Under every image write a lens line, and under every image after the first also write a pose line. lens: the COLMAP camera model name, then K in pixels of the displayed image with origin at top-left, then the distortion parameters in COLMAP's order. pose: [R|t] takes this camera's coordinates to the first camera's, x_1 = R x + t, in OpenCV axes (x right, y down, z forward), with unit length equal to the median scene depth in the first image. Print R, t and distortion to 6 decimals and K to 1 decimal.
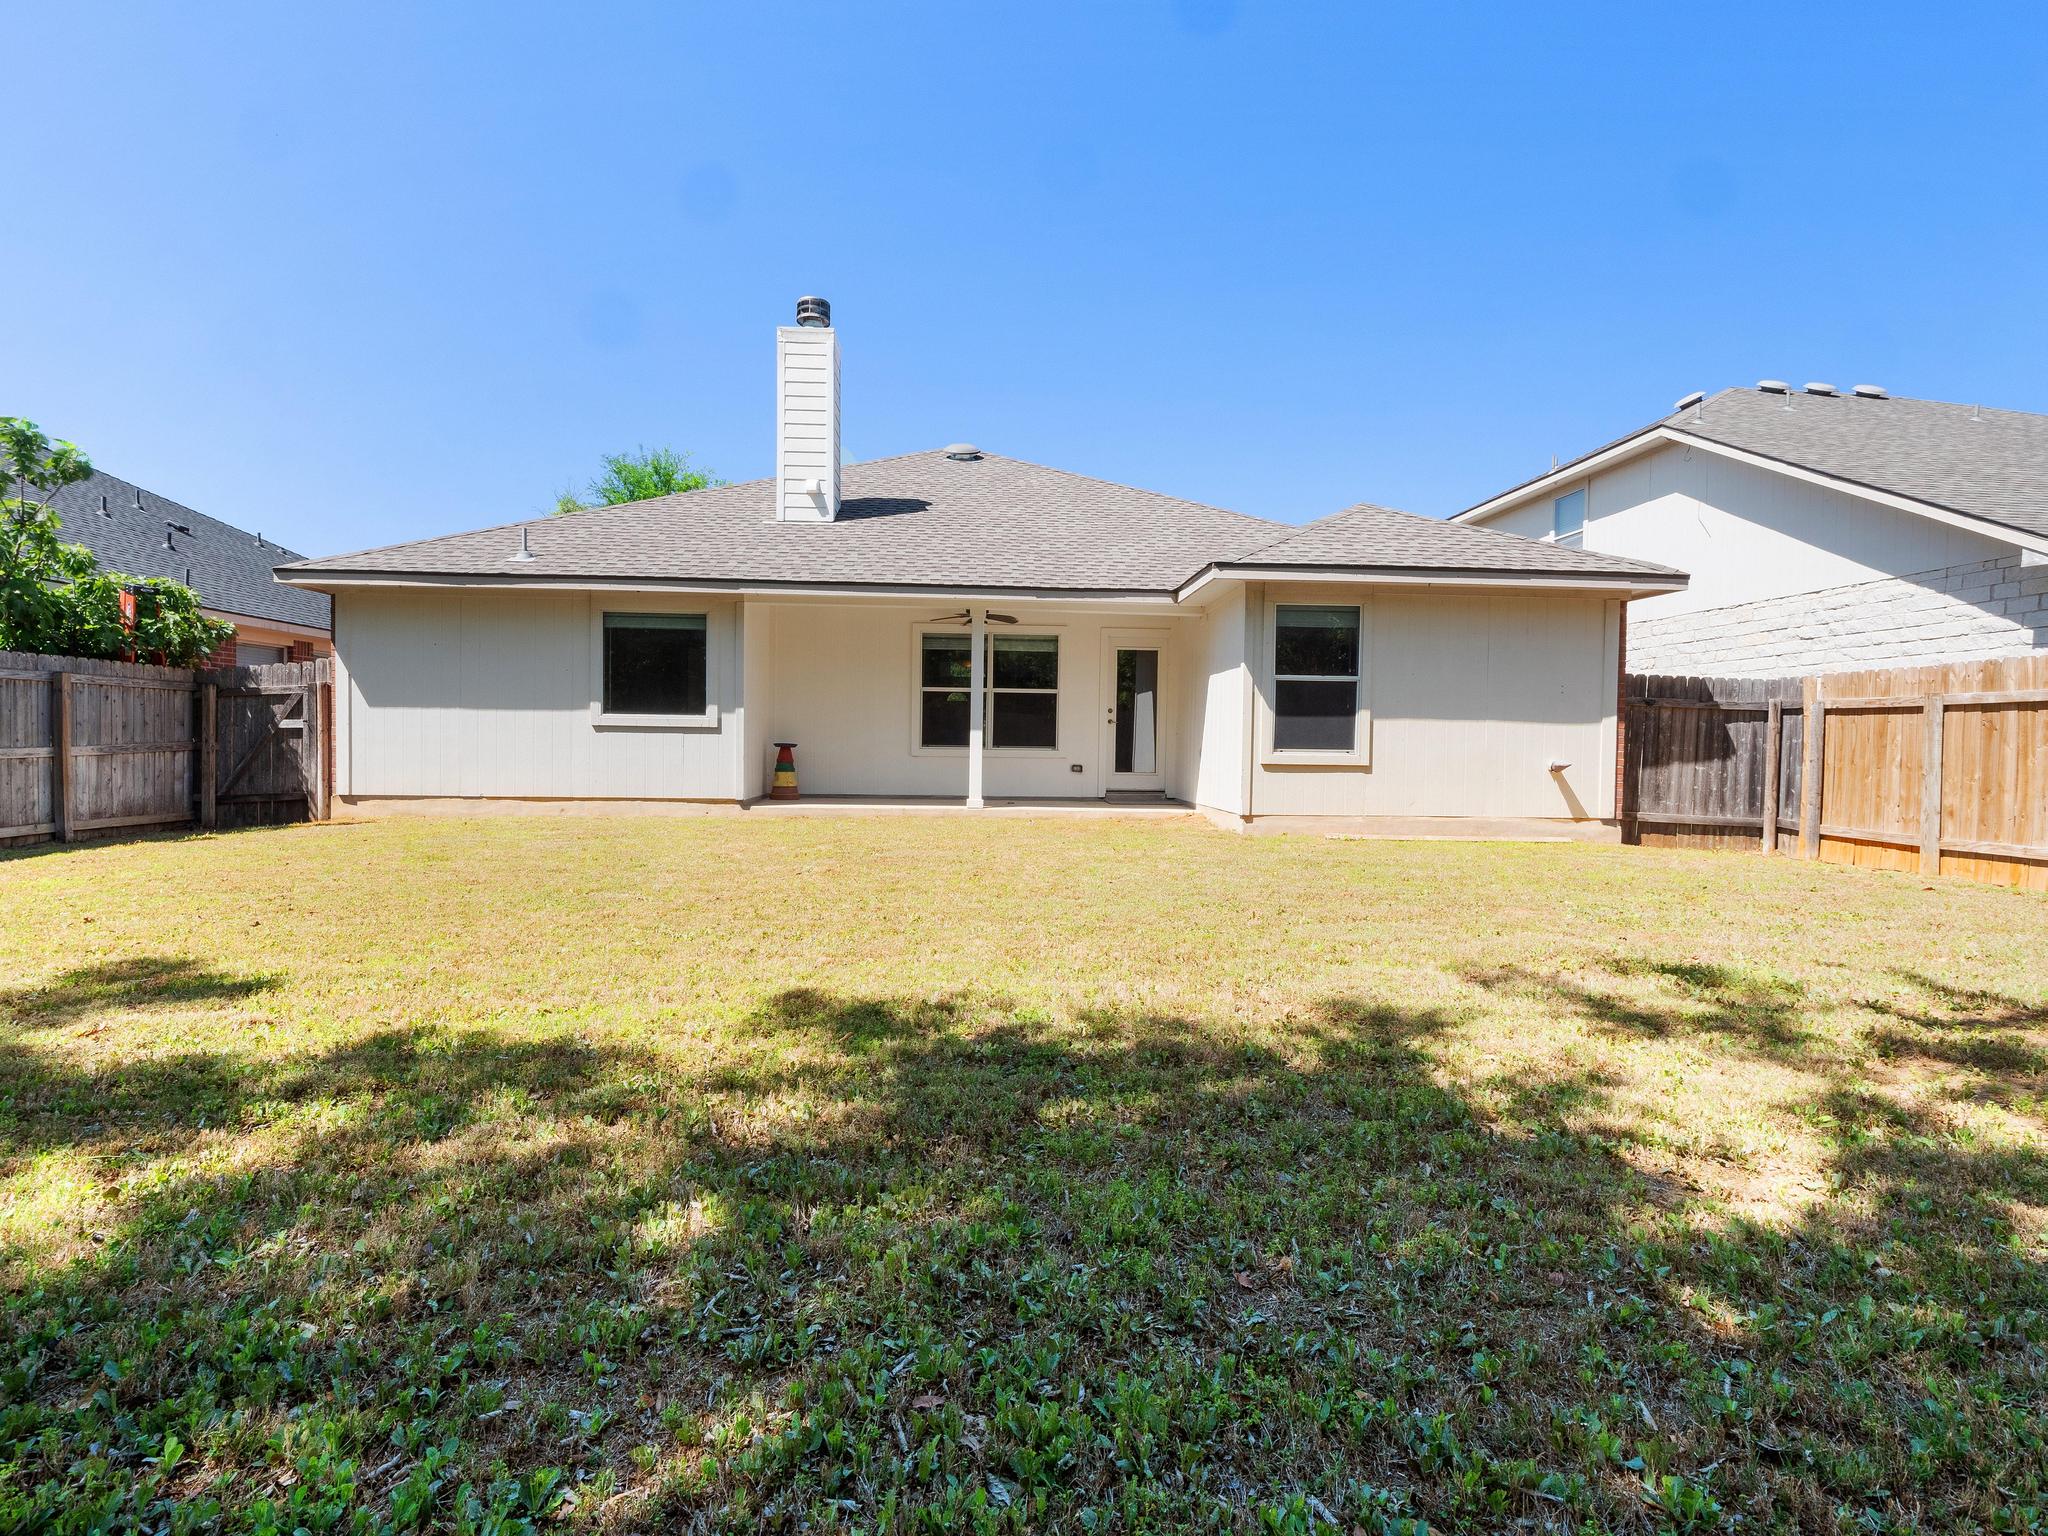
lens RADIAL K [[1033.8, 0, 1028.1], [0, 1033.8, 745.5], [0, 0, 1]] dist [-0.013106, -0.000444]
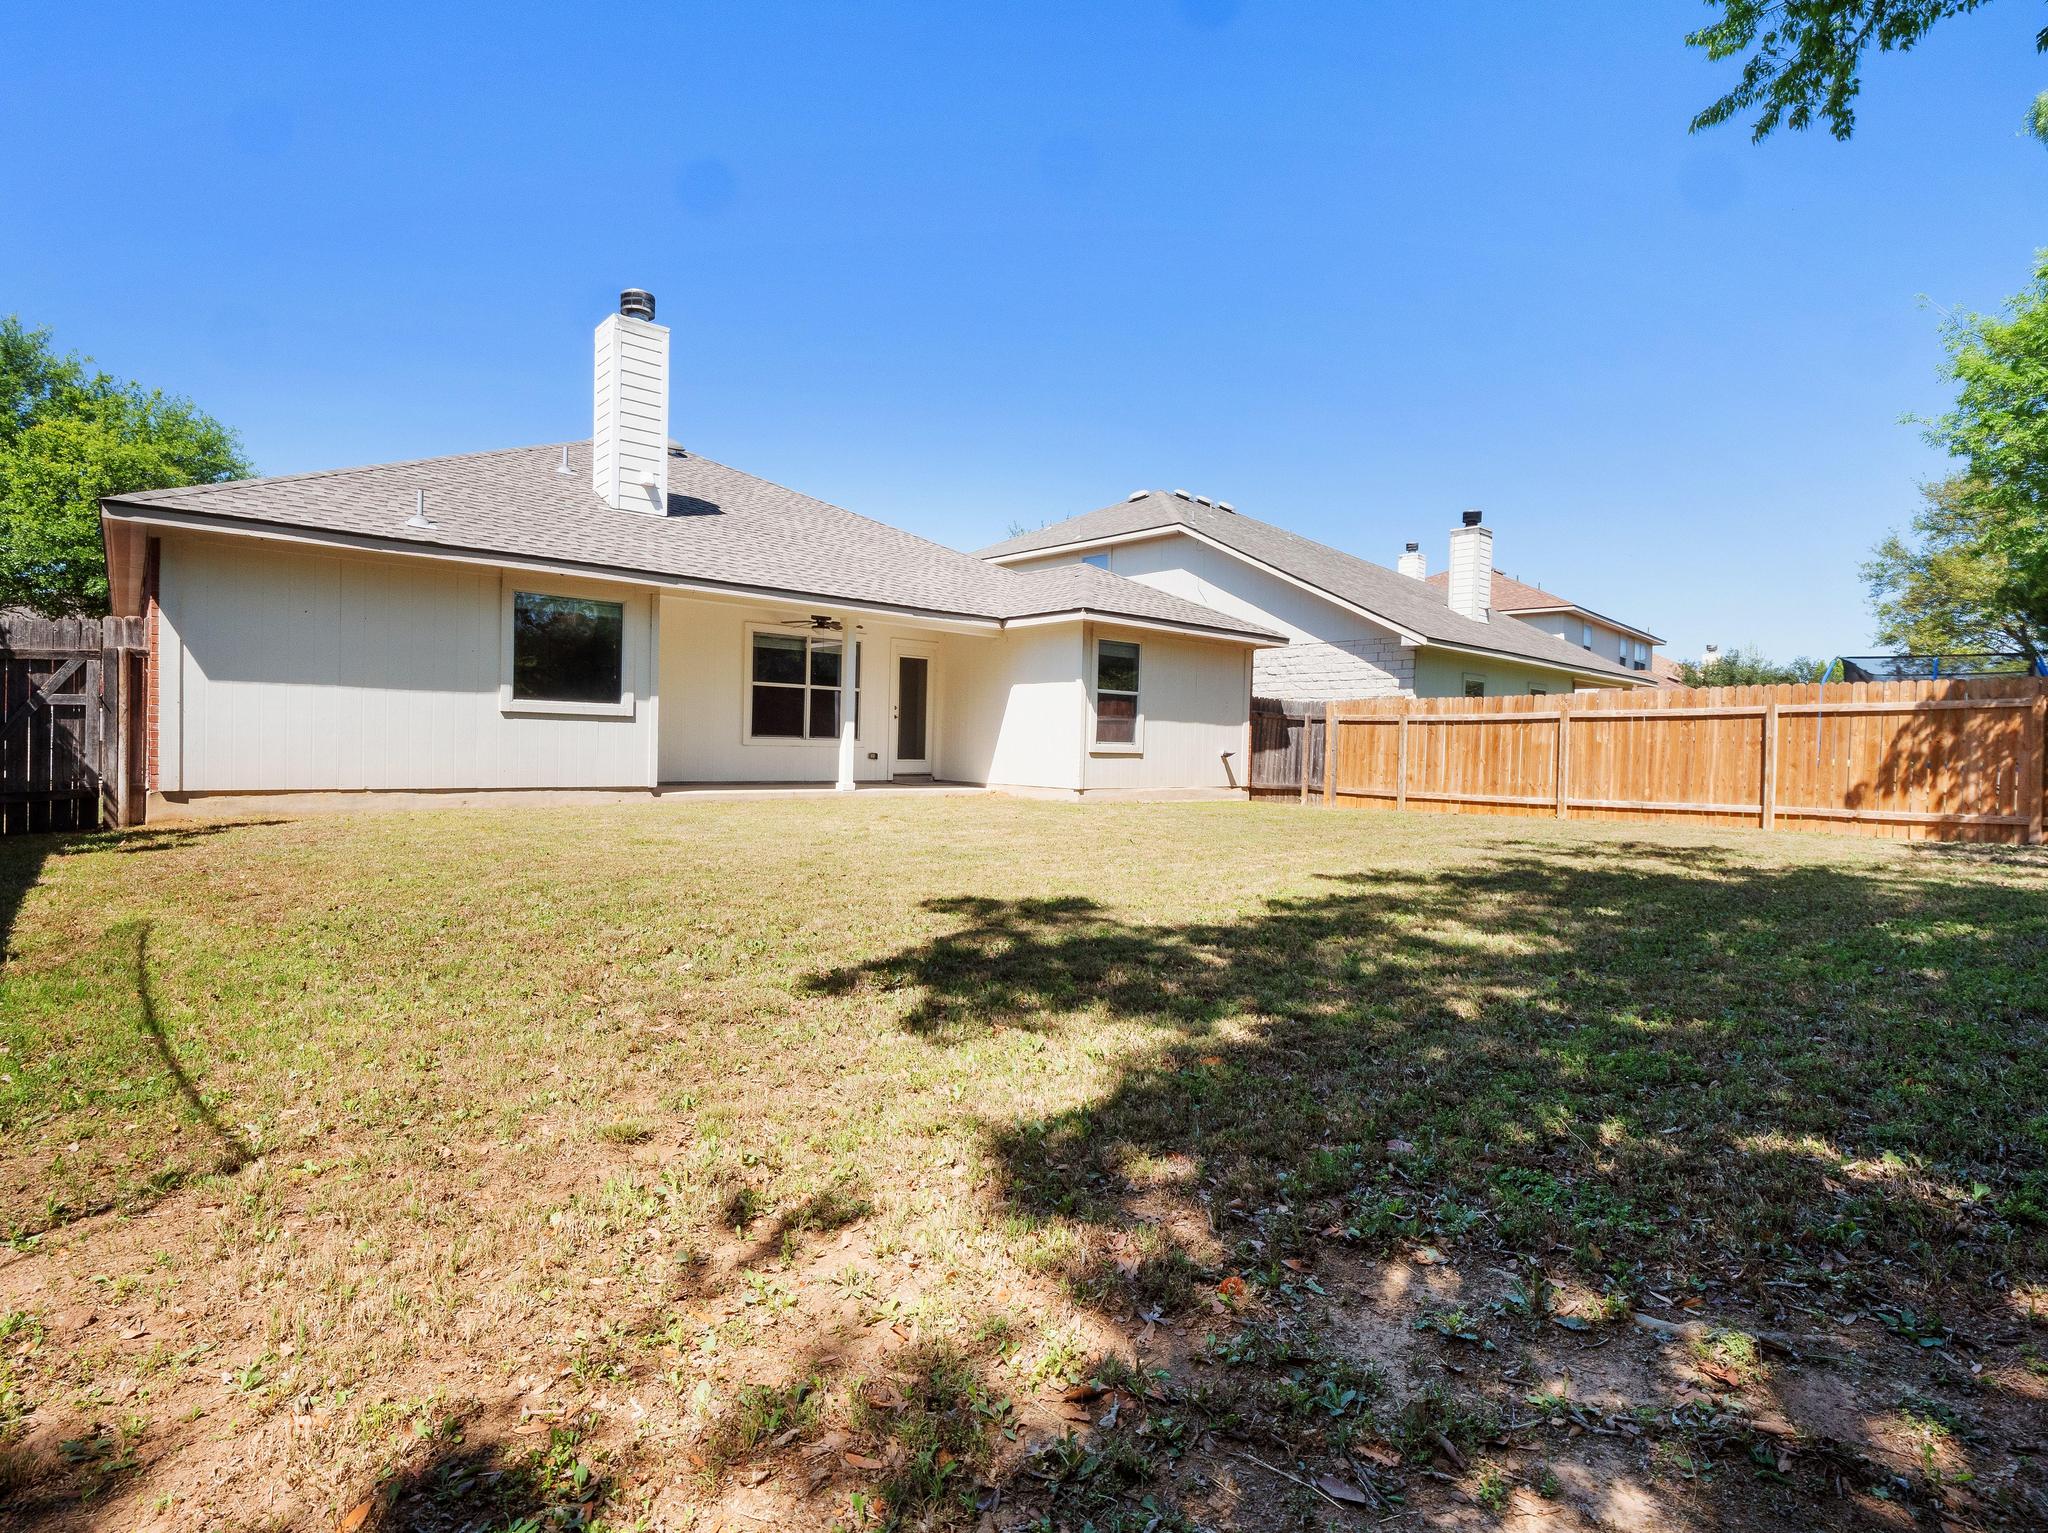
lens RADIAL K [[1033.8, 0, 1028.1], [0, 1033.8, 744.0], [0, 0, 1]] dist [-0.013106, -0.000444]
pose [[0.780149, 0.004457, 0.625577, -0.638881], [-0.011823, 0.999901, 0.007621, -0.002444], [-0.625482, -0.013341, 0.780125, -0.035105]]
